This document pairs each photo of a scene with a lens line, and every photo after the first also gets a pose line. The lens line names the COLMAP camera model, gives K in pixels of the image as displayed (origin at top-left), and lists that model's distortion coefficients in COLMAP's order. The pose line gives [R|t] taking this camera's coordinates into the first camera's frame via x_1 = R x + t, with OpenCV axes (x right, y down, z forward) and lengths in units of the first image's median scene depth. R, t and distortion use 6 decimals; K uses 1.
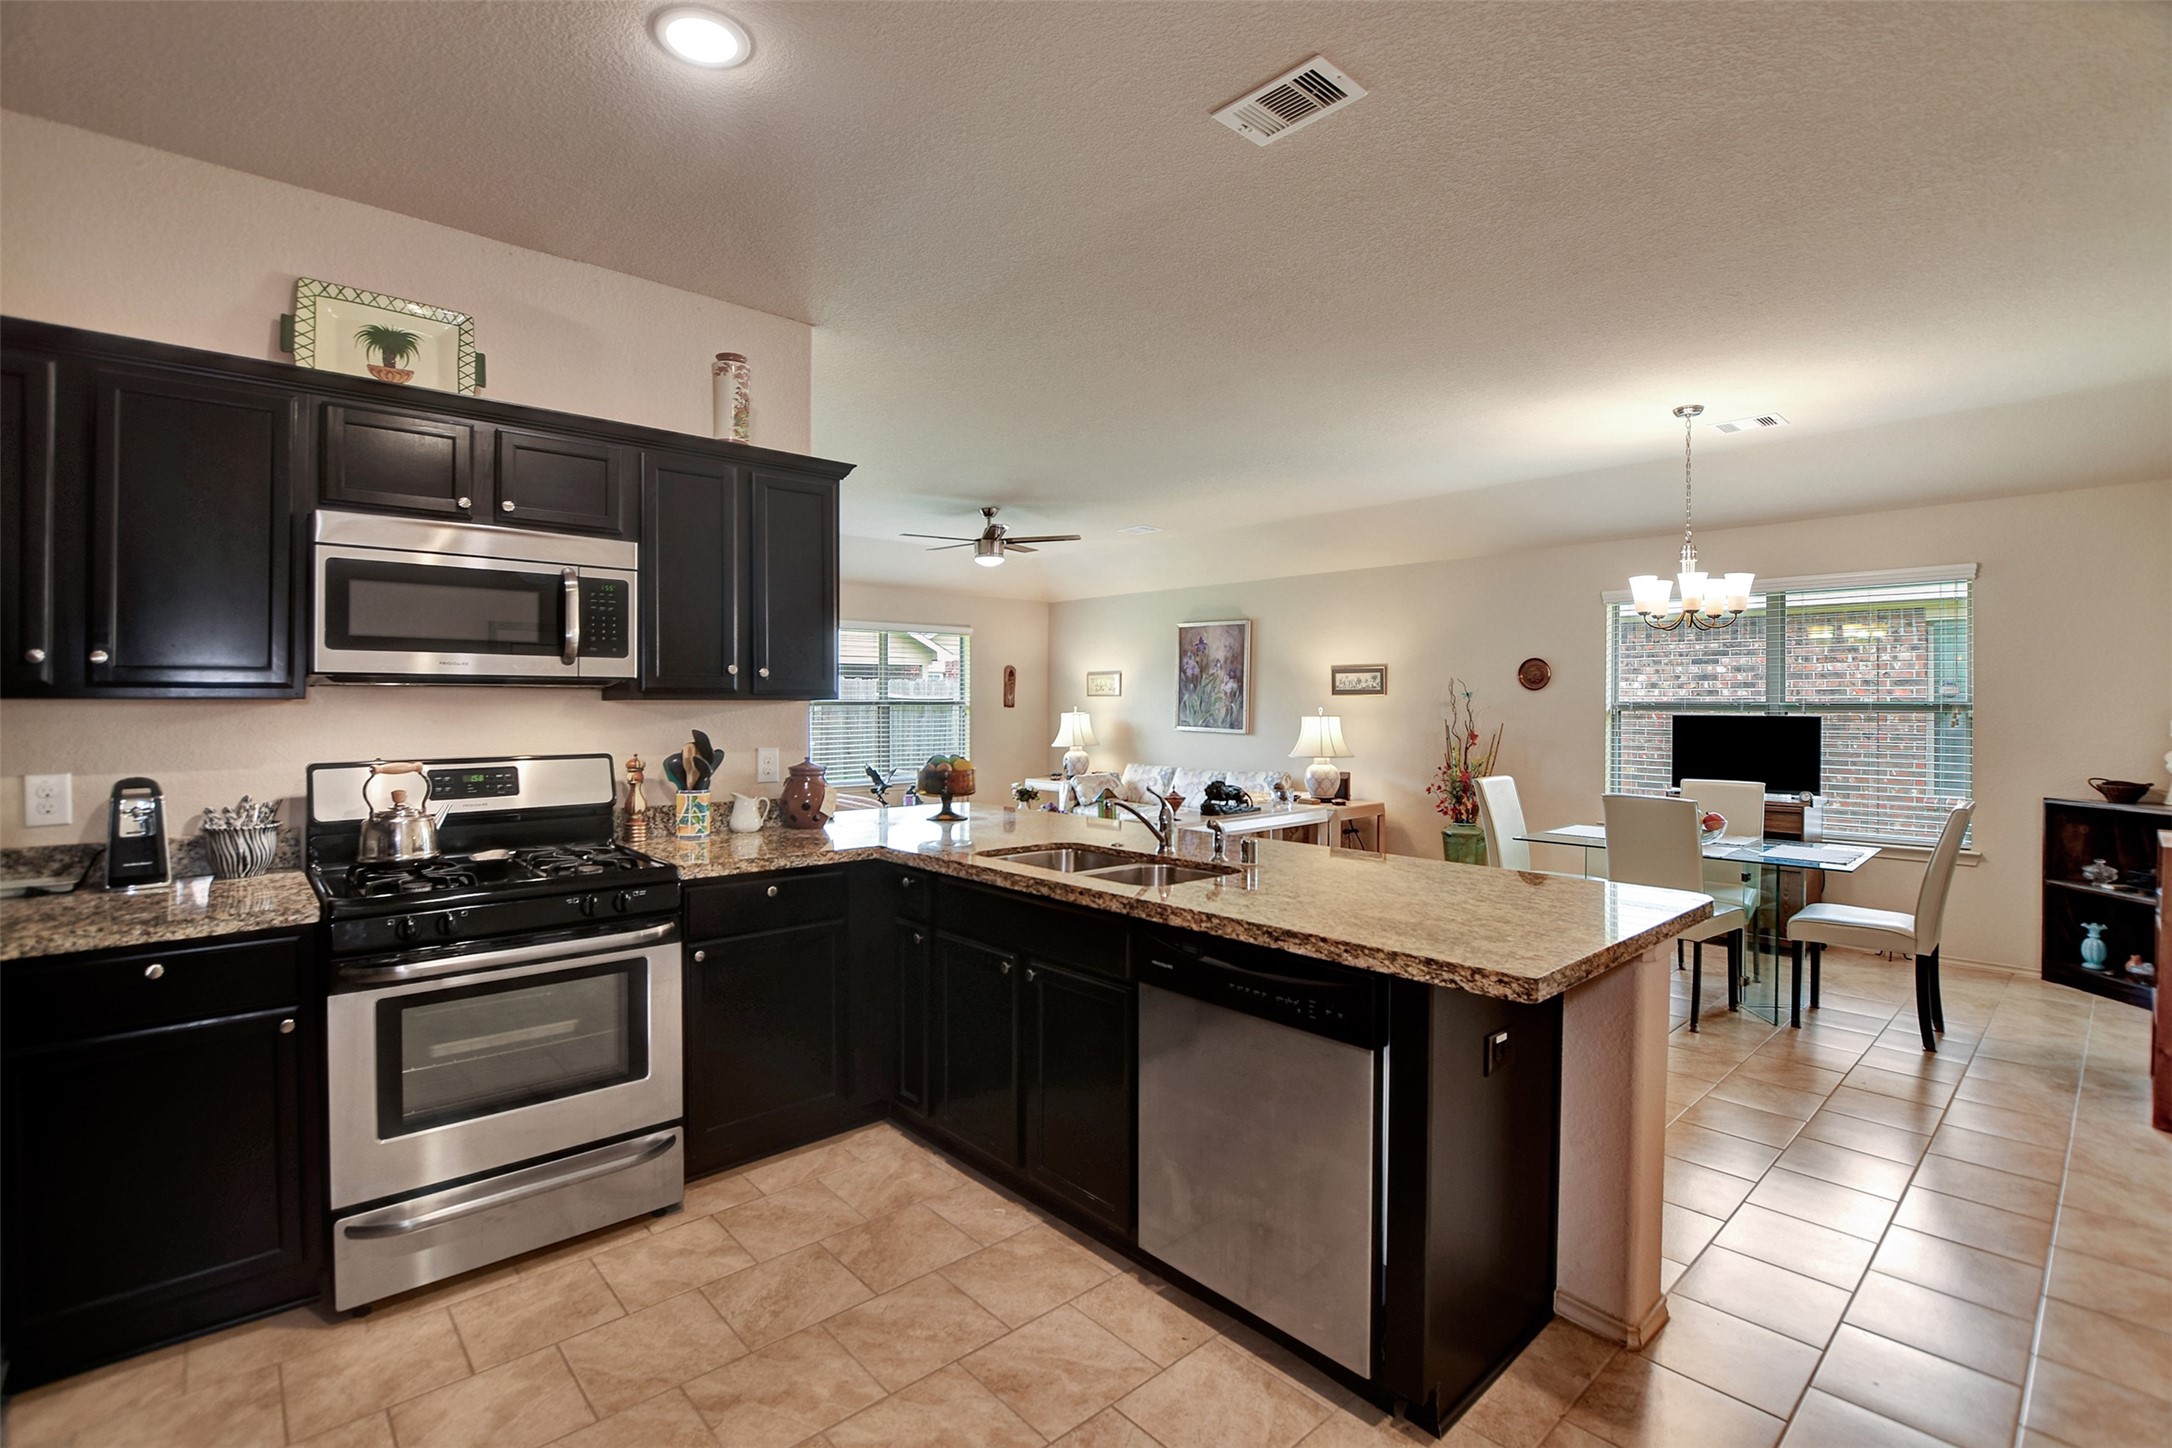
lens RADIAL K [[975.5, 0, 1086.0], [0, 975.5, 724.0], [0, 0, 1]] dist [-0.004220, -0.000070]
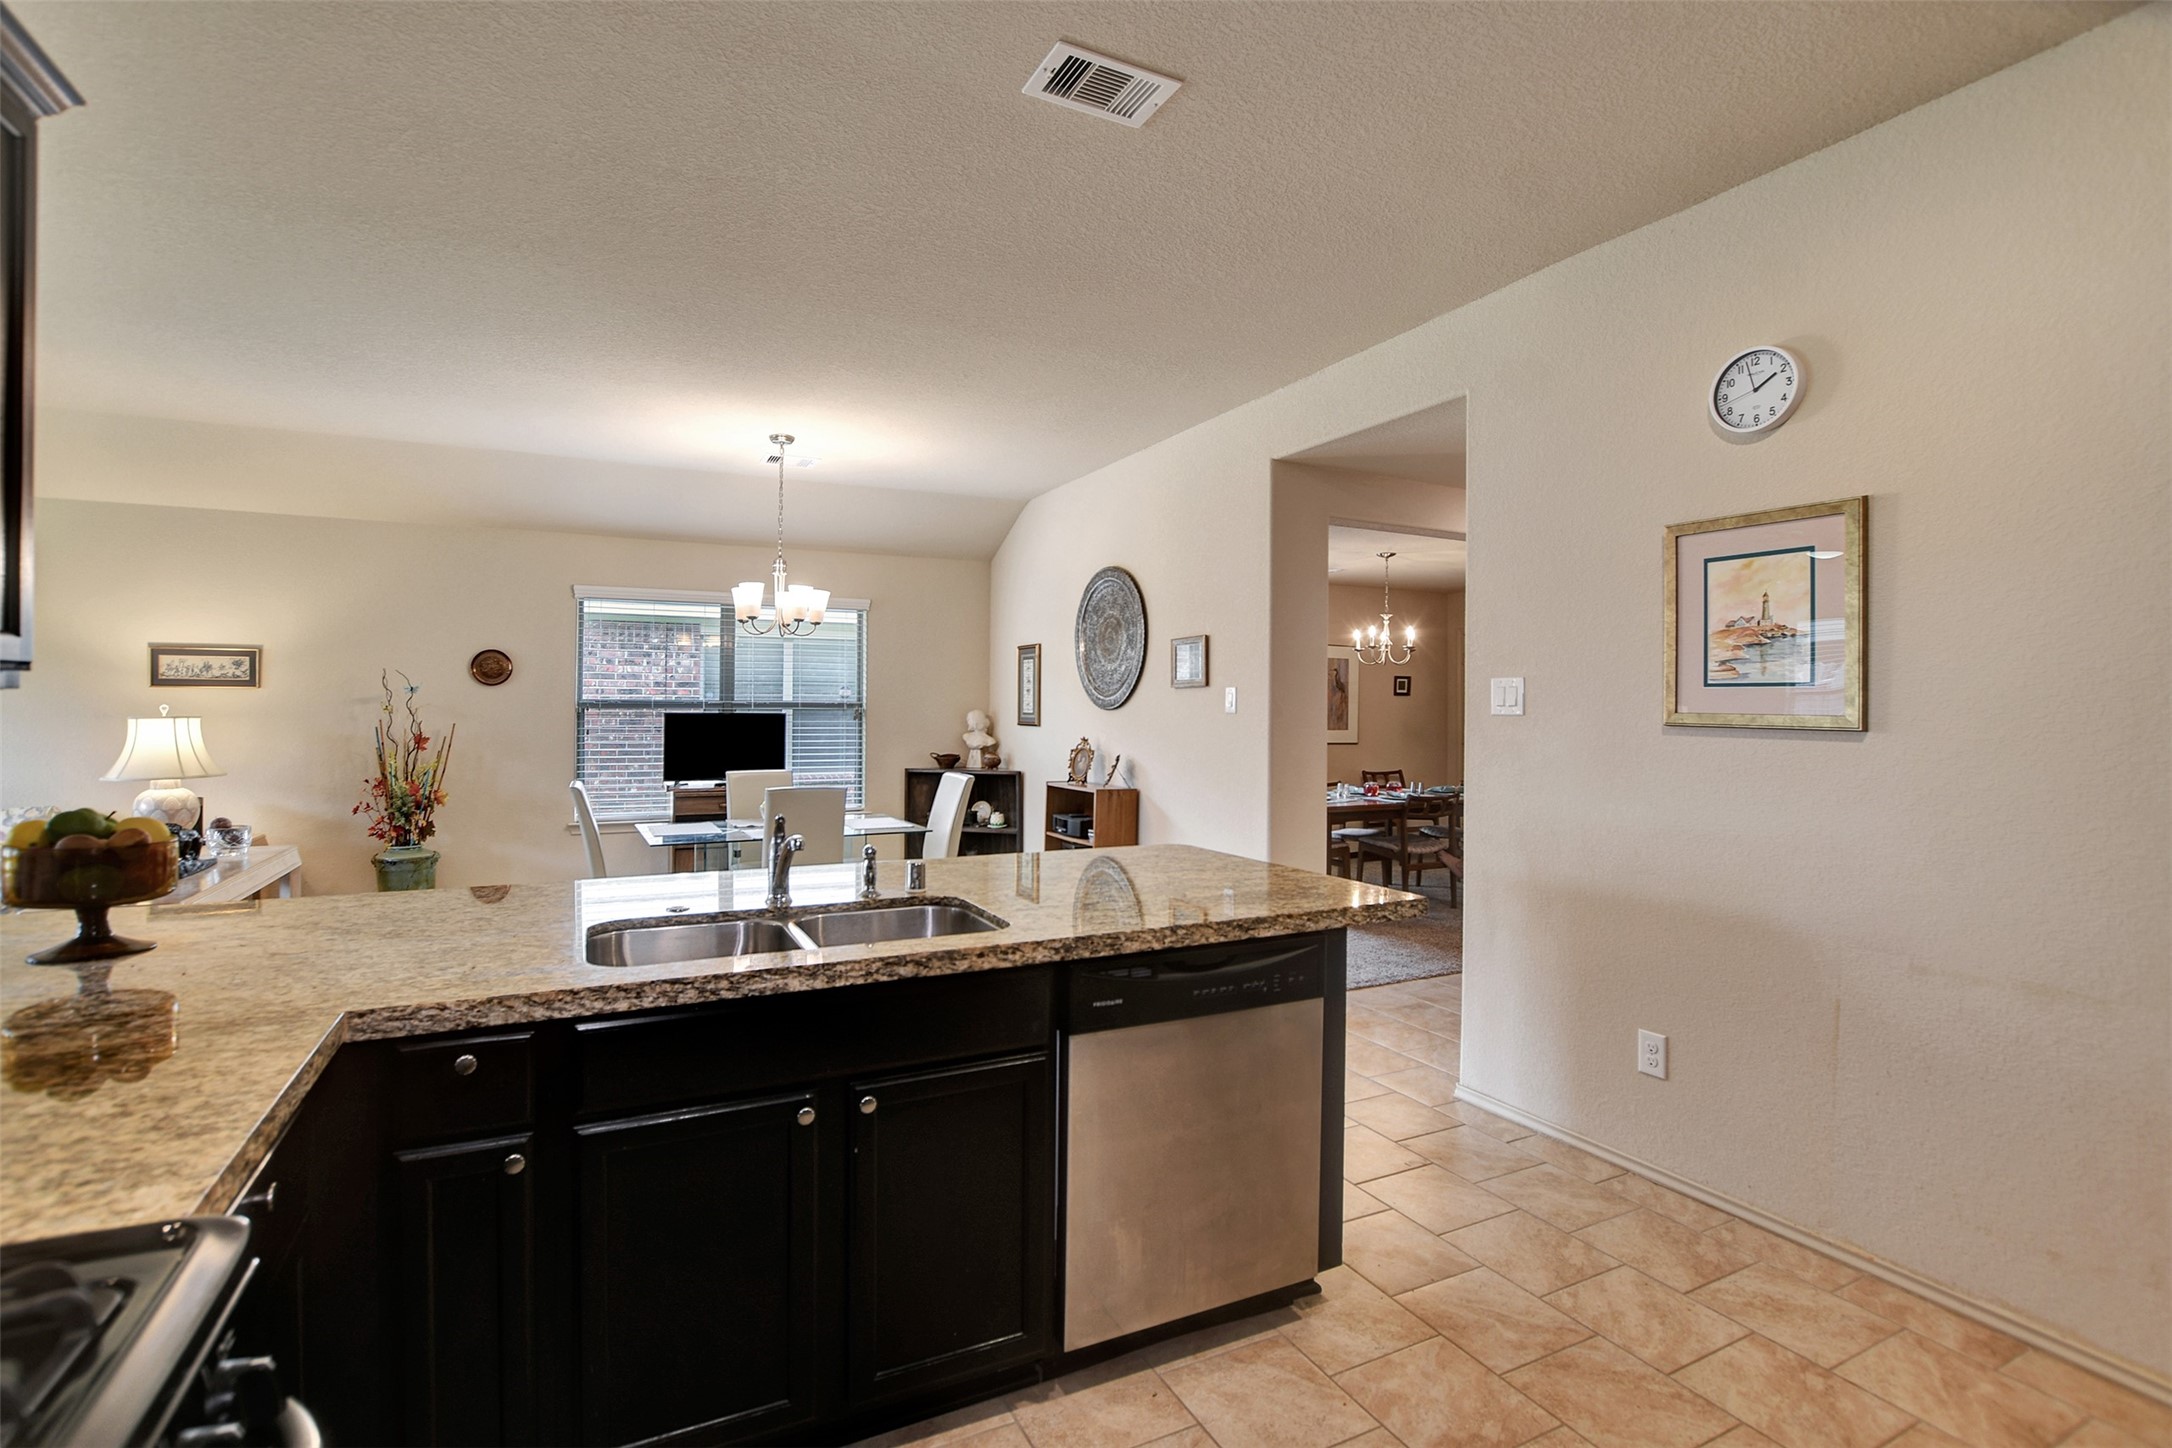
lens RADIAL K [[994.1, 0, 1032.7], [0, 994.1, 722.9], [0, 0, 1]] dist [-0.012324, 0.000111]
pose [[0.297738, -0.016525, 0.954505, -0.214656], [0.014451, 0.999814, 0.012801, -0.004334], [-0.954538, 0.009982, 0.297921, 0.218131]]
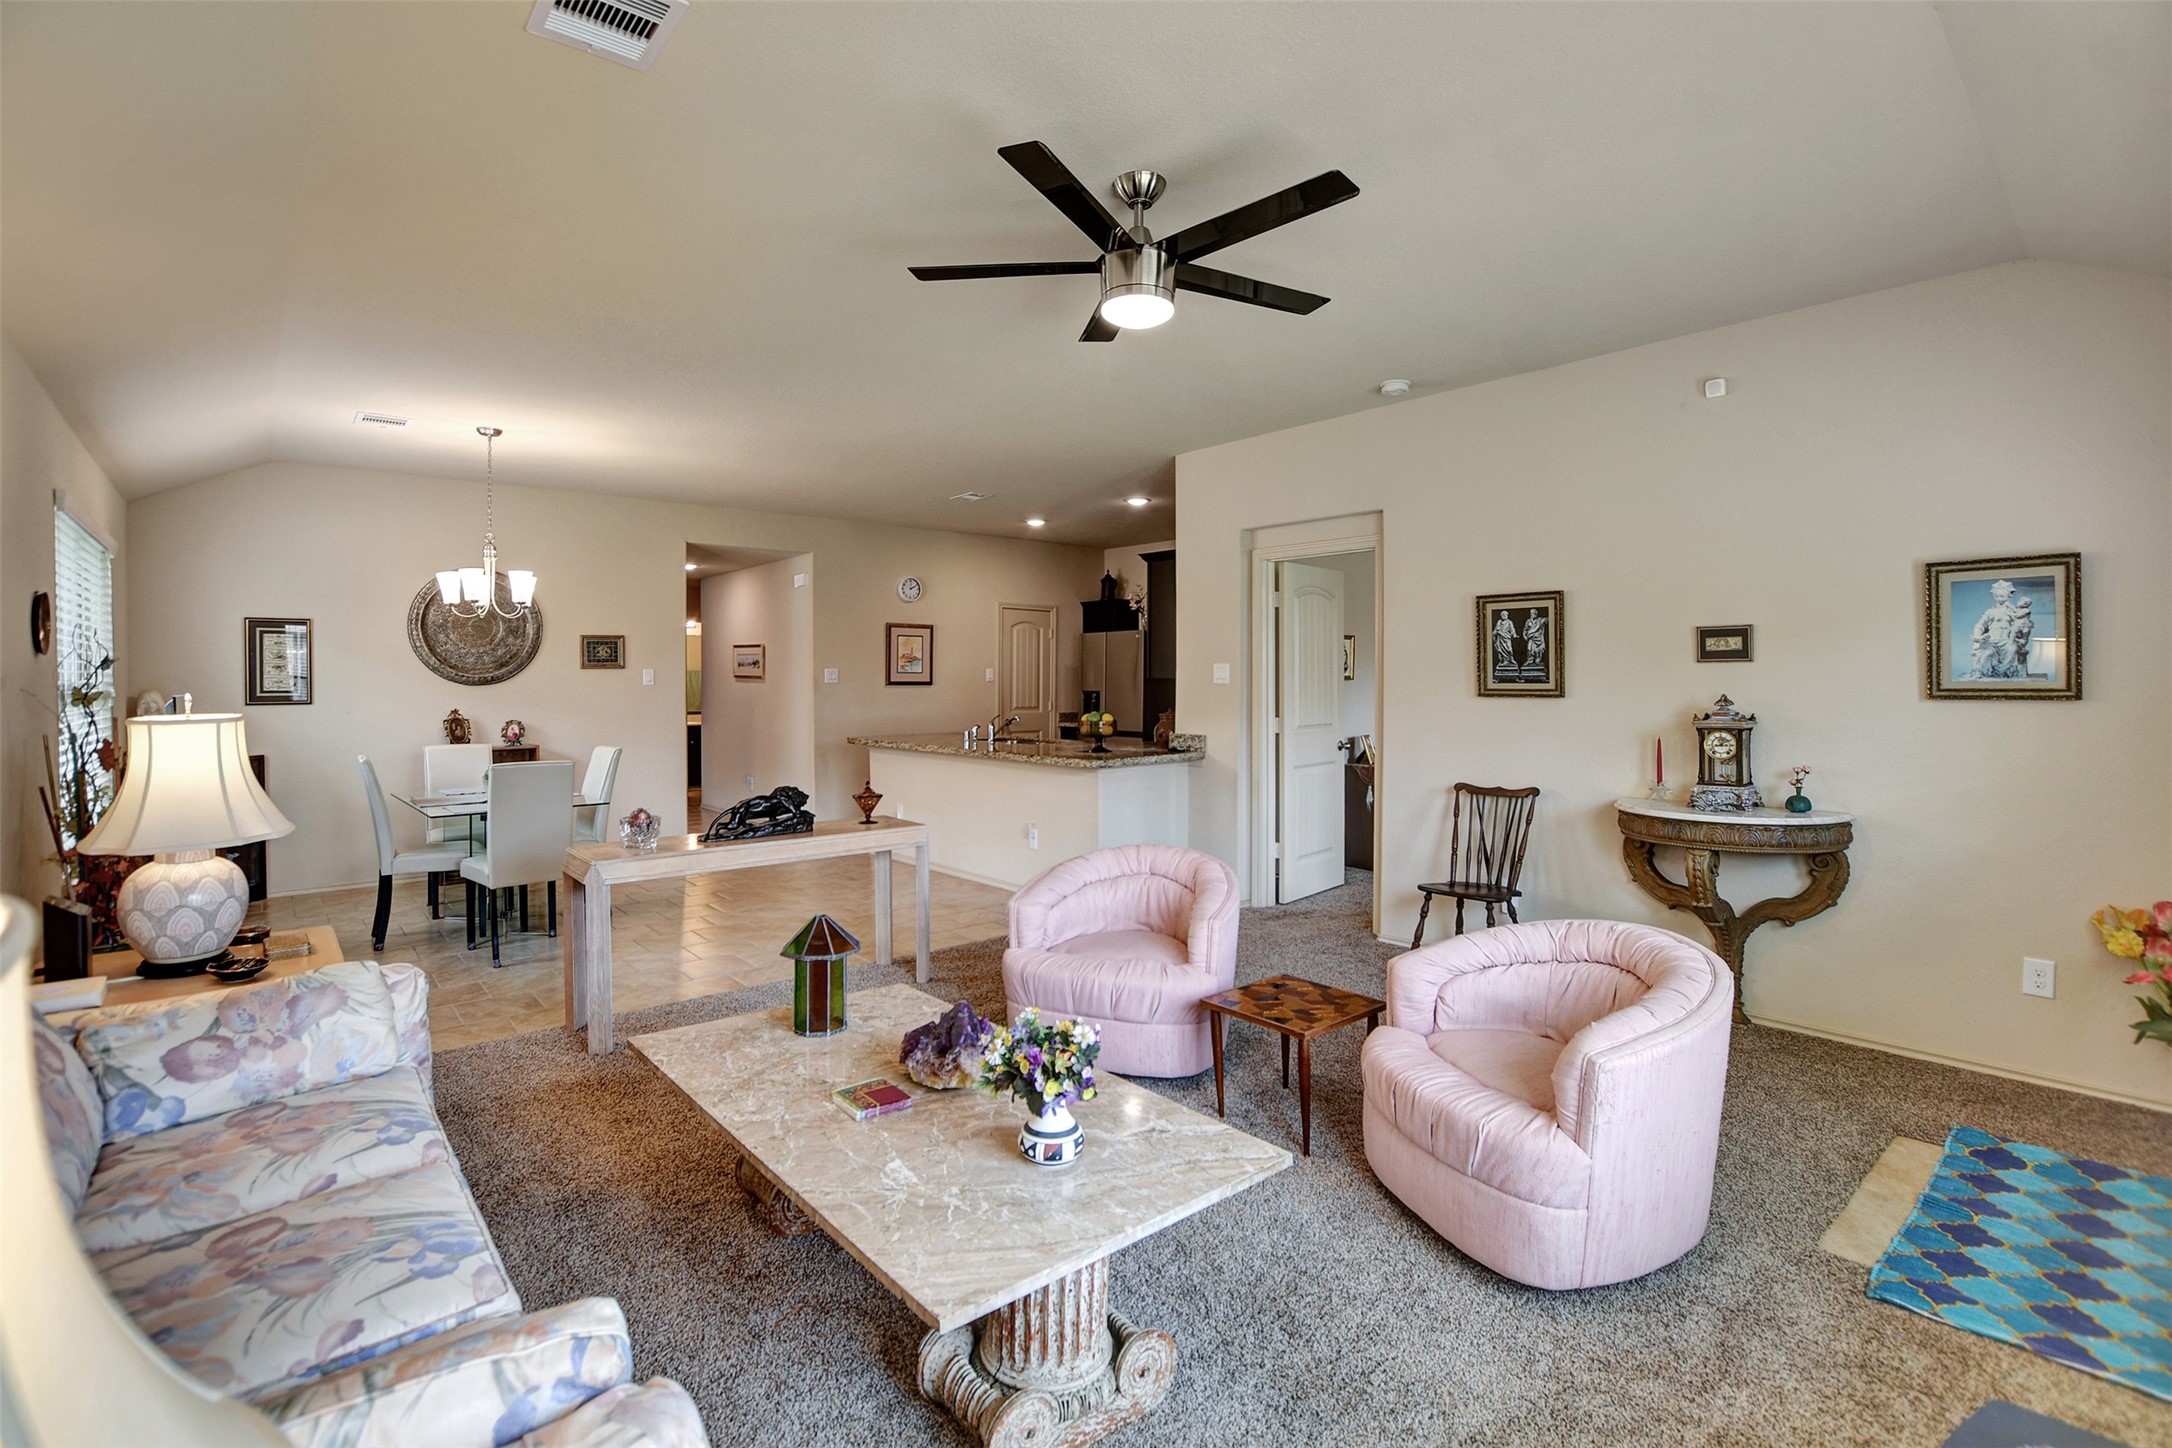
lens RADIAL K [[973.1, 0, 1118.6], [0, 973.1, 686.3], [0, 0, 1]] dist [-0.035411, 0.000068]
pose [[-0.999881, 0.000903, 0.015395, -0.090434], [0.001349, 0.999578, 0.029006, -0.026711], [-0.015362, 0.029024, -0.999461, 1.243568]]
